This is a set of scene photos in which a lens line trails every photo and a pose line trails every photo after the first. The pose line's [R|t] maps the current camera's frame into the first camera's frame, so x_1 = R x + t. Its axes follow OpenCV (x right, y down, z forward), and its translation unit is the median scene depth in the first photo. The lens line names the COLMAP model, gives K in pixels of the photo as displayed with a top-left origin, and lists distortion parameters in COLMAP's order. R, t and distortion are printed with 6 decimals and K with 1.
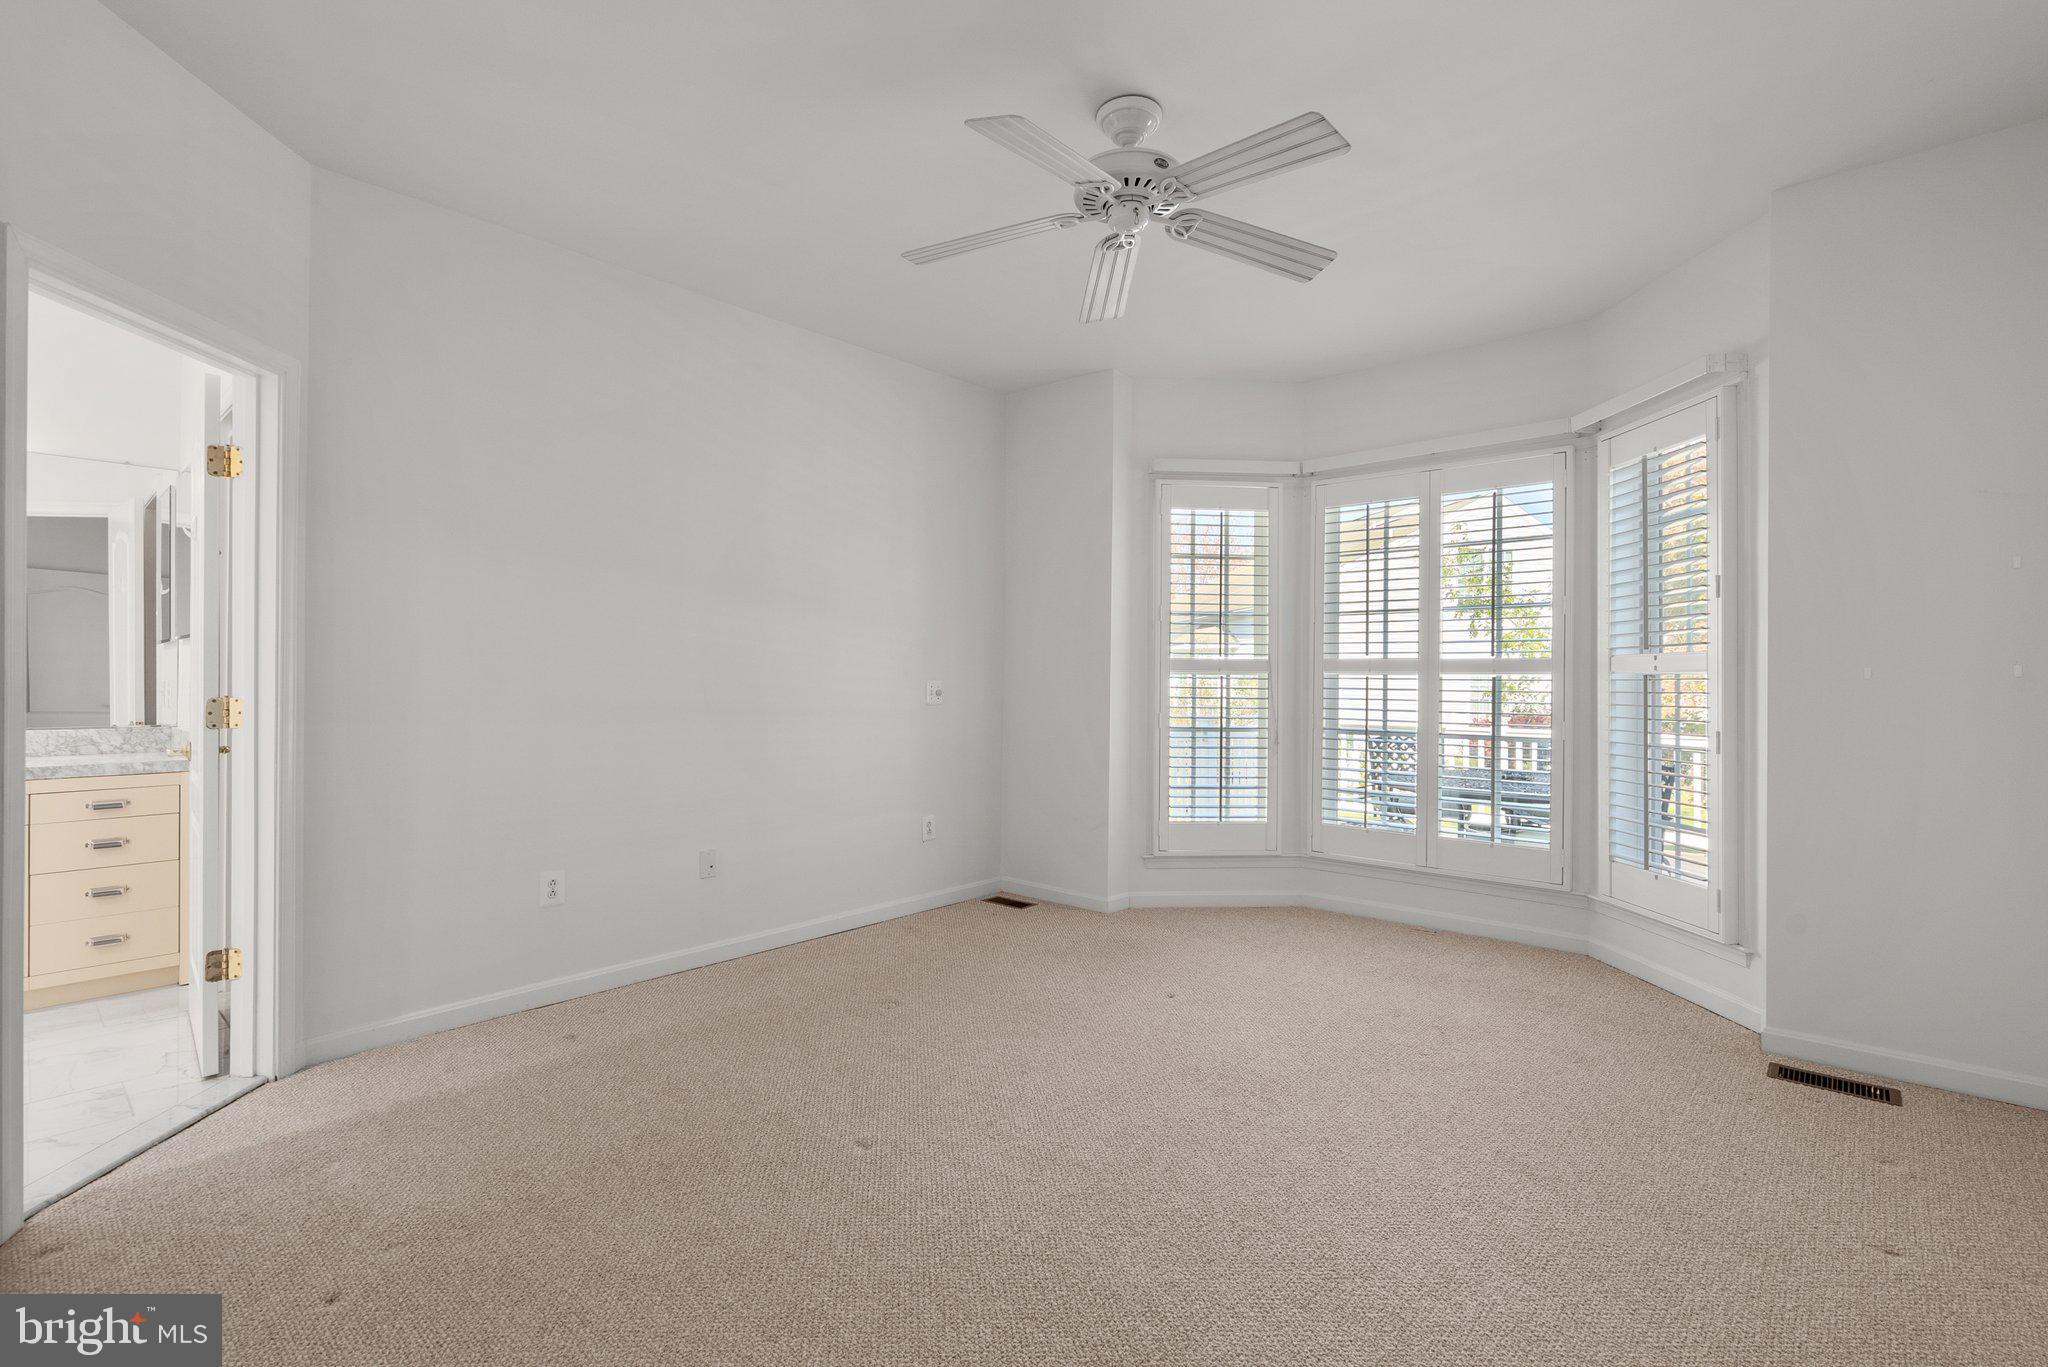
lens RADIAL K [[926.6, 0, 1033.8], [0, 926.6, 669.6], [0, 0, 1]] dist [-0.002466, 0.000981]
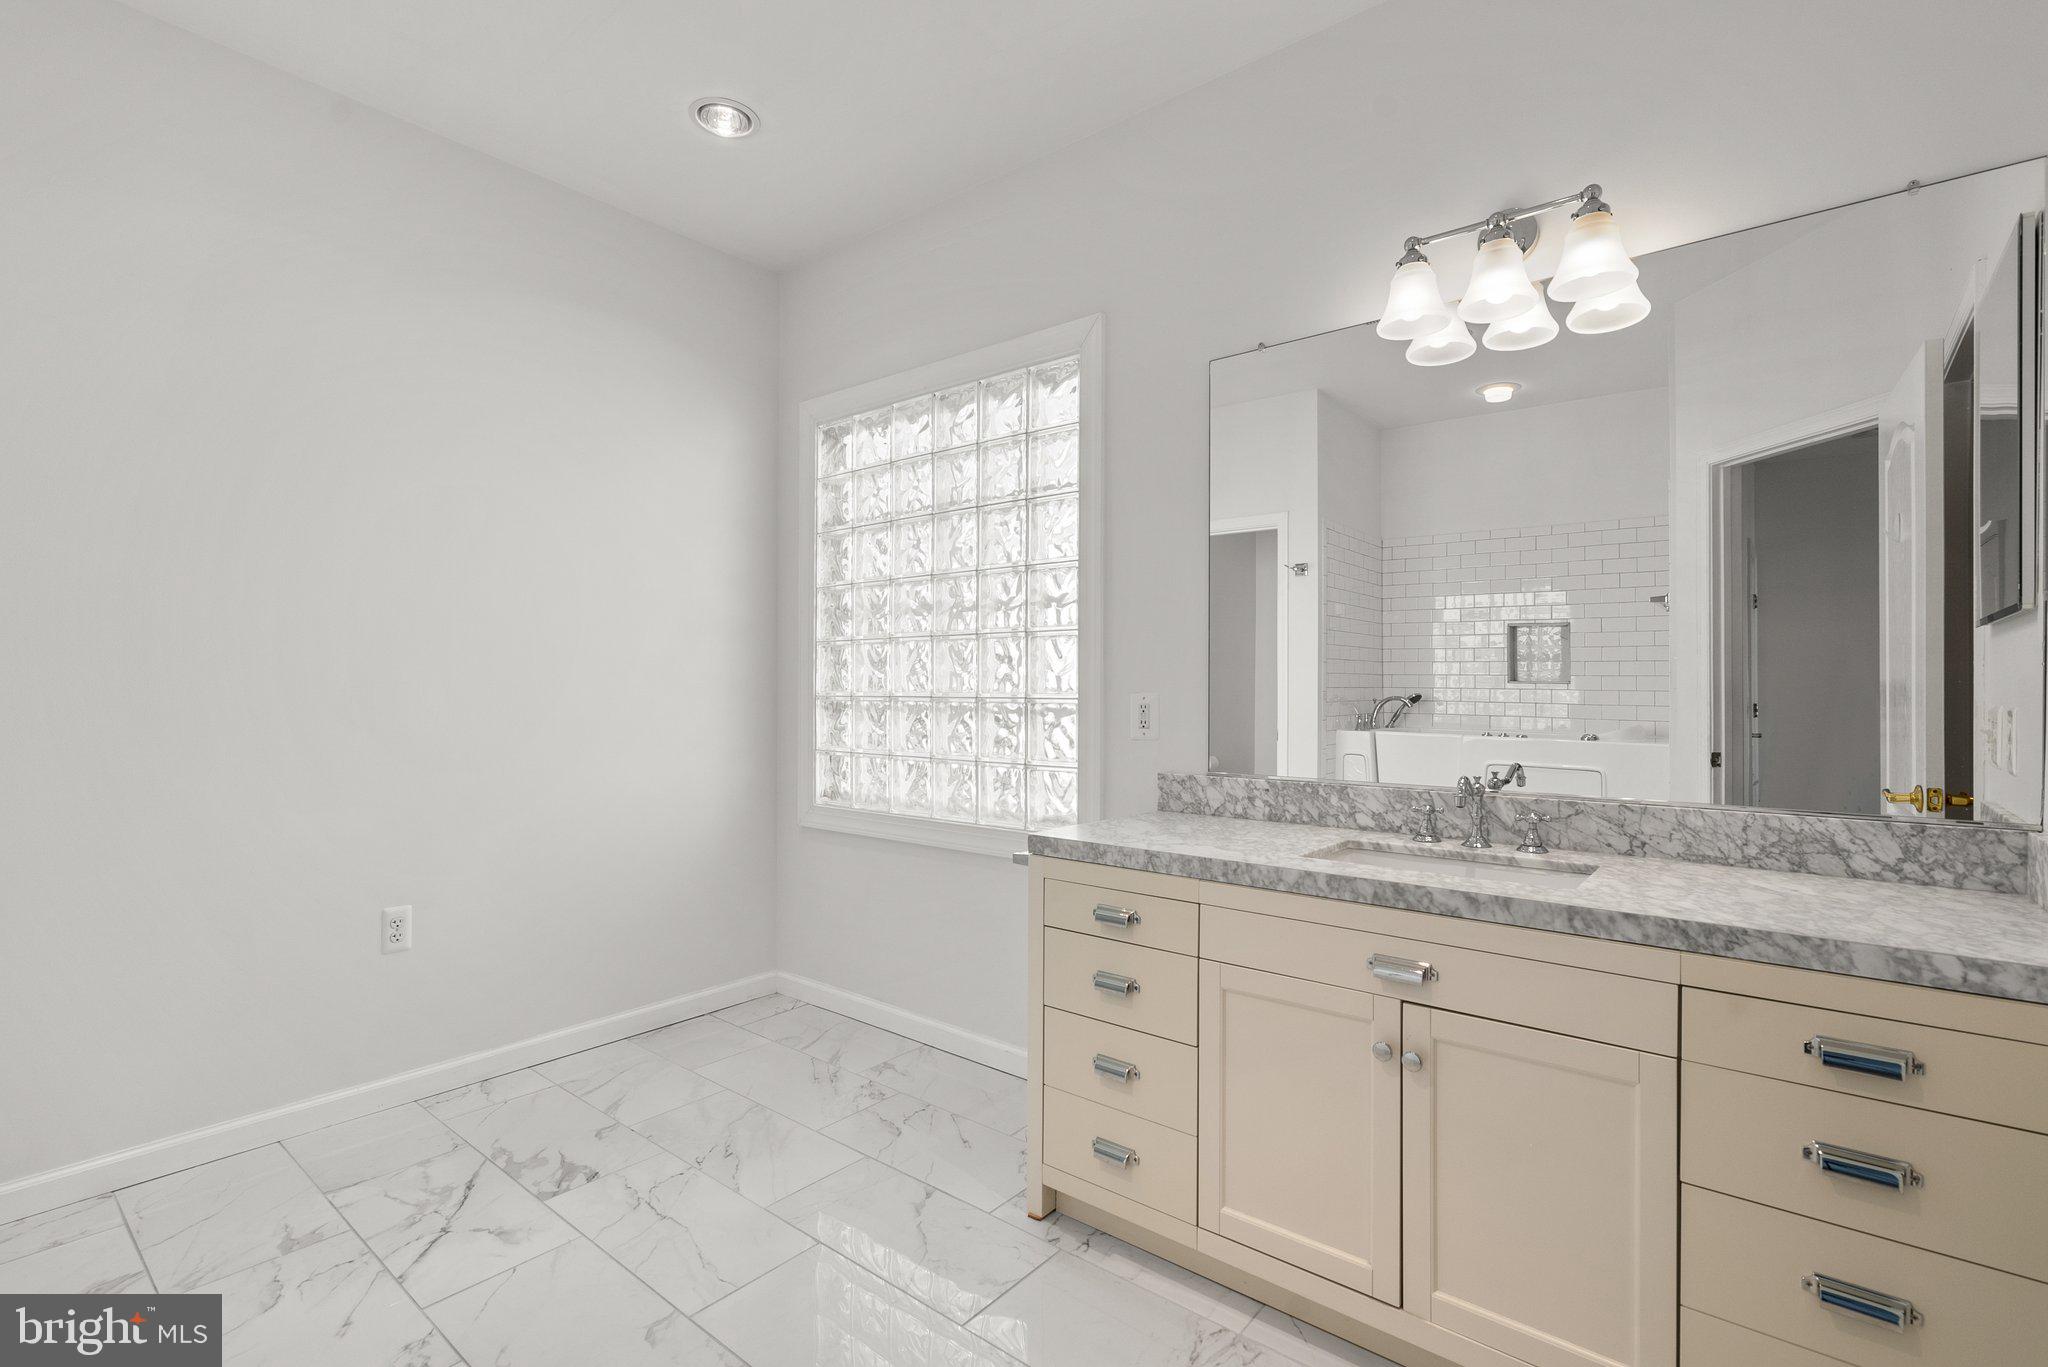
lens RADIAL K [[938.5, 0, 1024.0], [0, 938.5, 683.5], [0, 0, 1]] dist [-0.003379, 0.000278]
pose [[0.038904, -0.005003, -0.999230, -0.577034], [-0.004696, 0.999976, -0.005189, 0.005007], [0.999232, 0.004894, 0.038880, 0.586435]]
